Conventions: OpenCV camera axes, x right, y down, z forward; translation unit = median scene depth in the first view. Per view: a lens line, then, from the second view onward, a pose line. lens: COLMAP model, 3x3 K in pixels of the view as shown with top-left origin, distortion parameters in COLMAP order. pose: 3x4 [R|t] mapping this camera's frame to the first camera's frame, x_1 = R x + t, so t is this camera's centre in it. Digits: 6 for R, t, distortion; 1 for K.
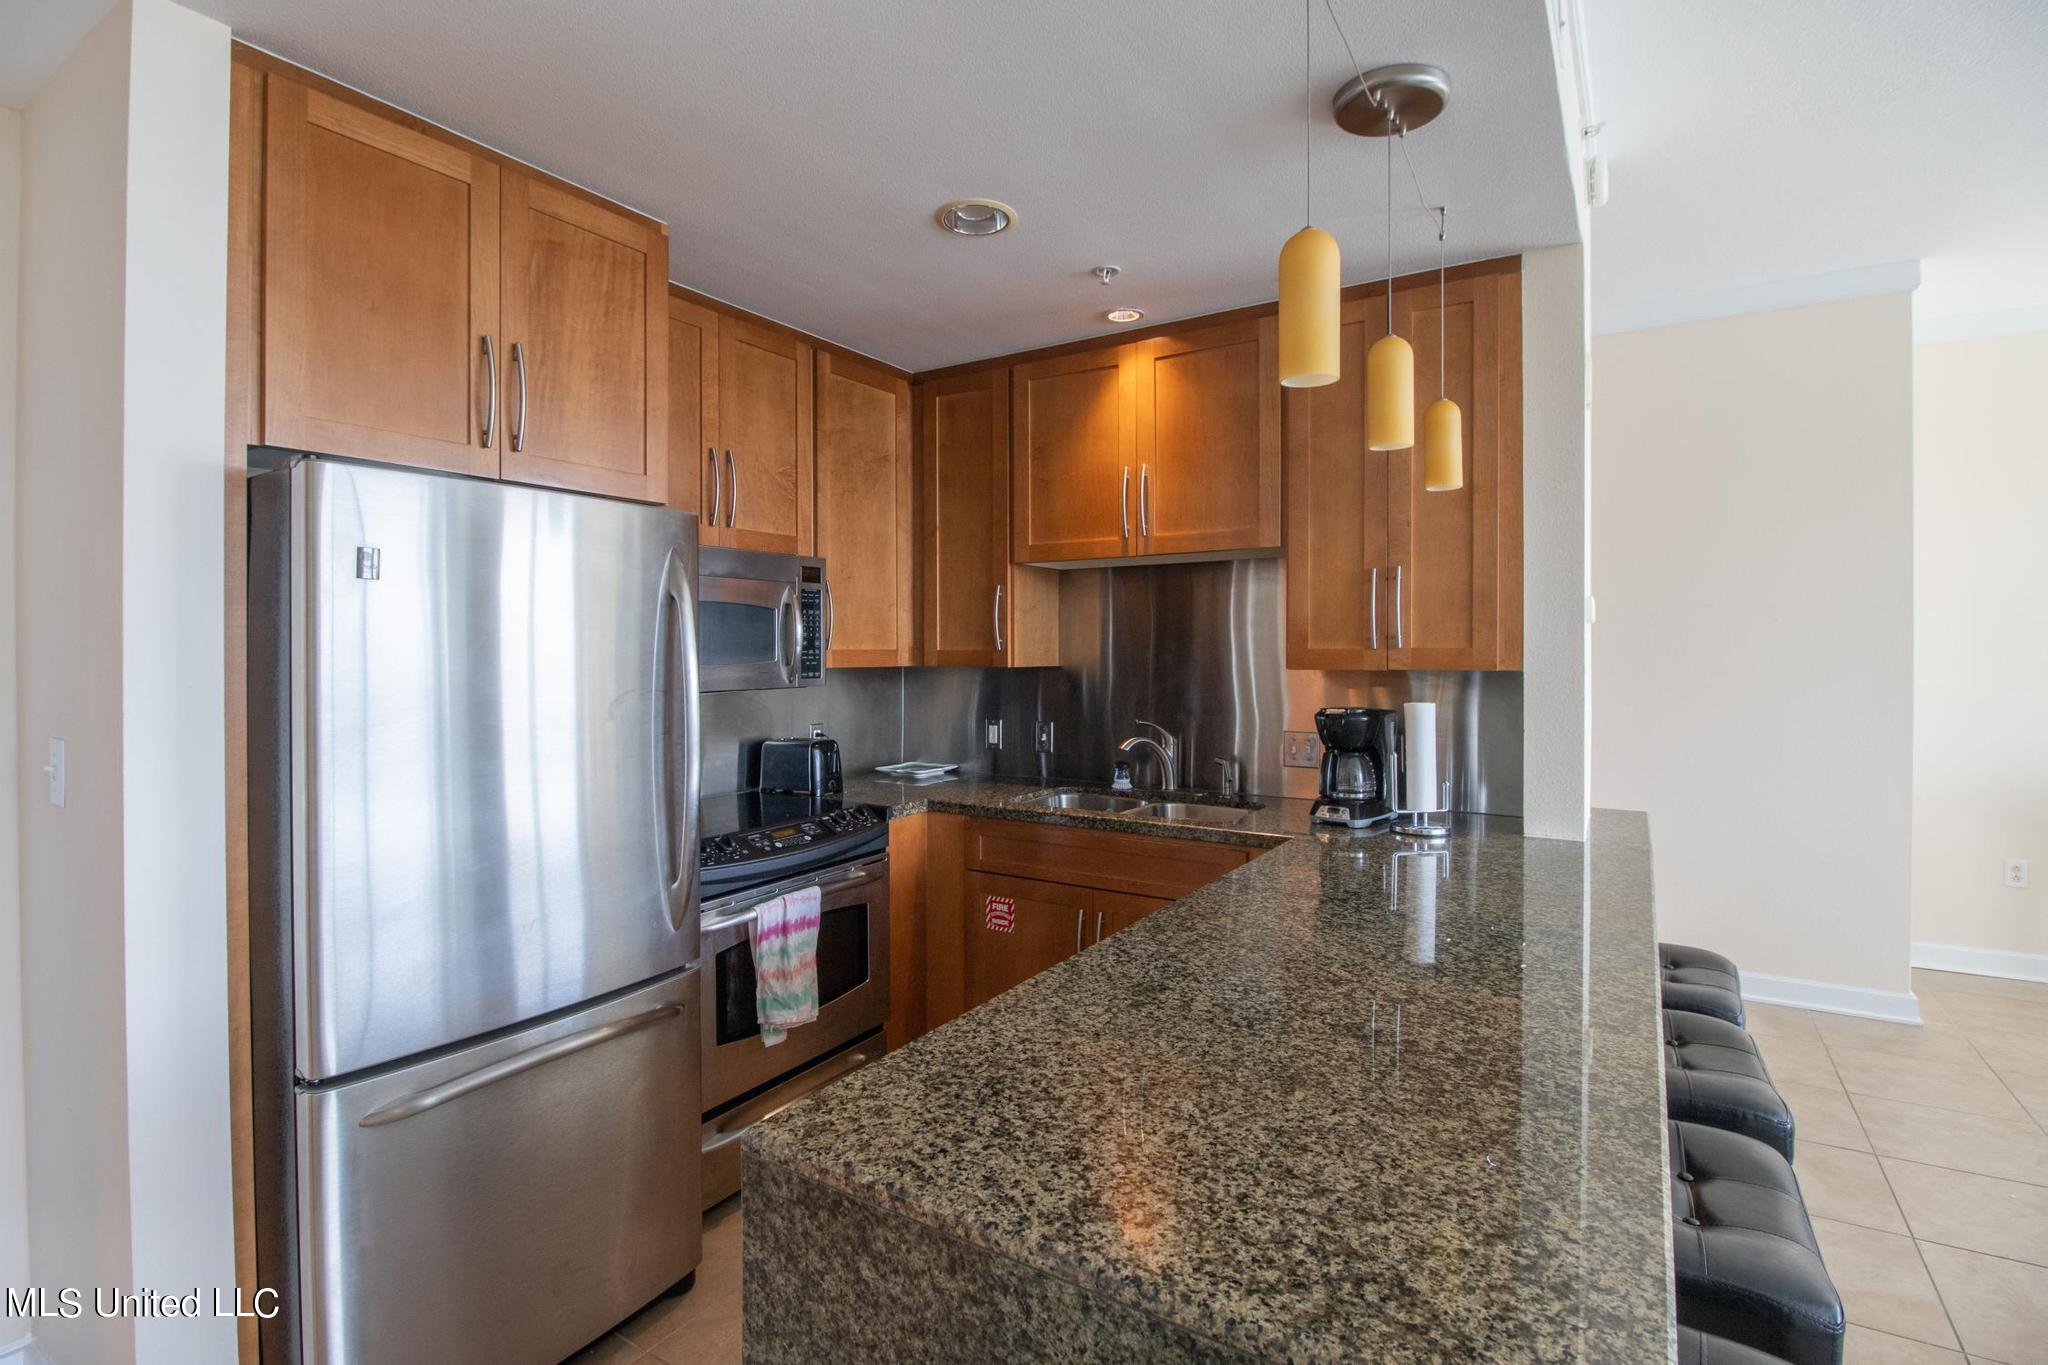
lens RADIAL K [[992.6, 0, 1030.3], [0, 992.6, 663.7], [0, 0, 1]] dist [-0.009675, -0.005168]
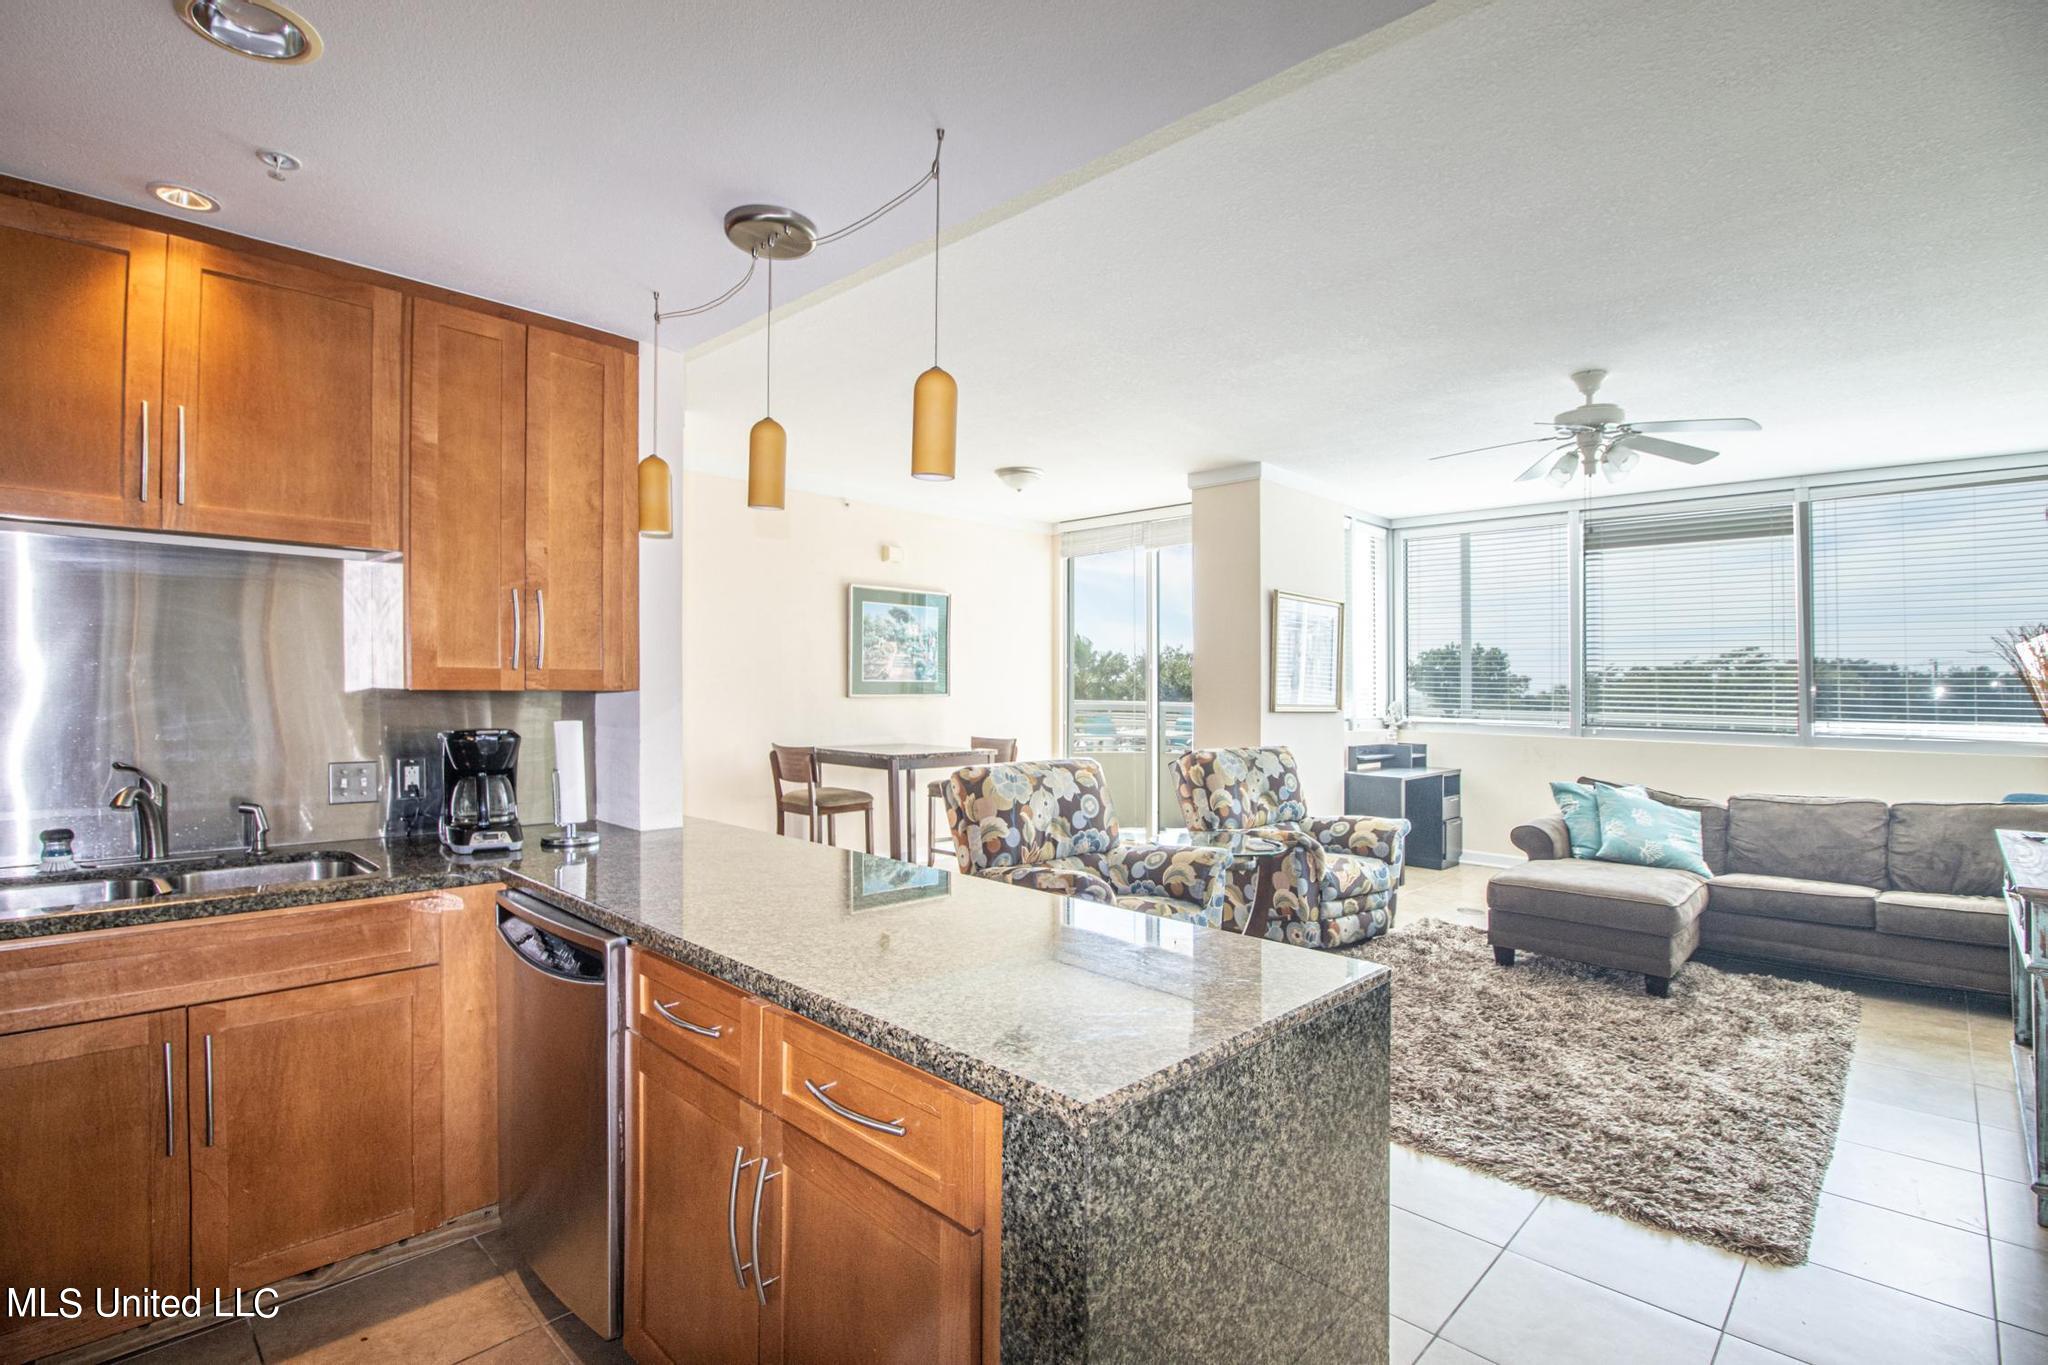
lens RADIAL K [[963.2, 0, 985.7], [0, 963.2, 676.0], [0, 0, 1]] dist [-0.003186, -0.009441]
pose [[0.217999, 0.012211, 0.975873, -0.515710], [0.000538, 0.999920, -0.012633, 0.003418], [-0.975949, 0.003279, 0.217975, 0.333706]]
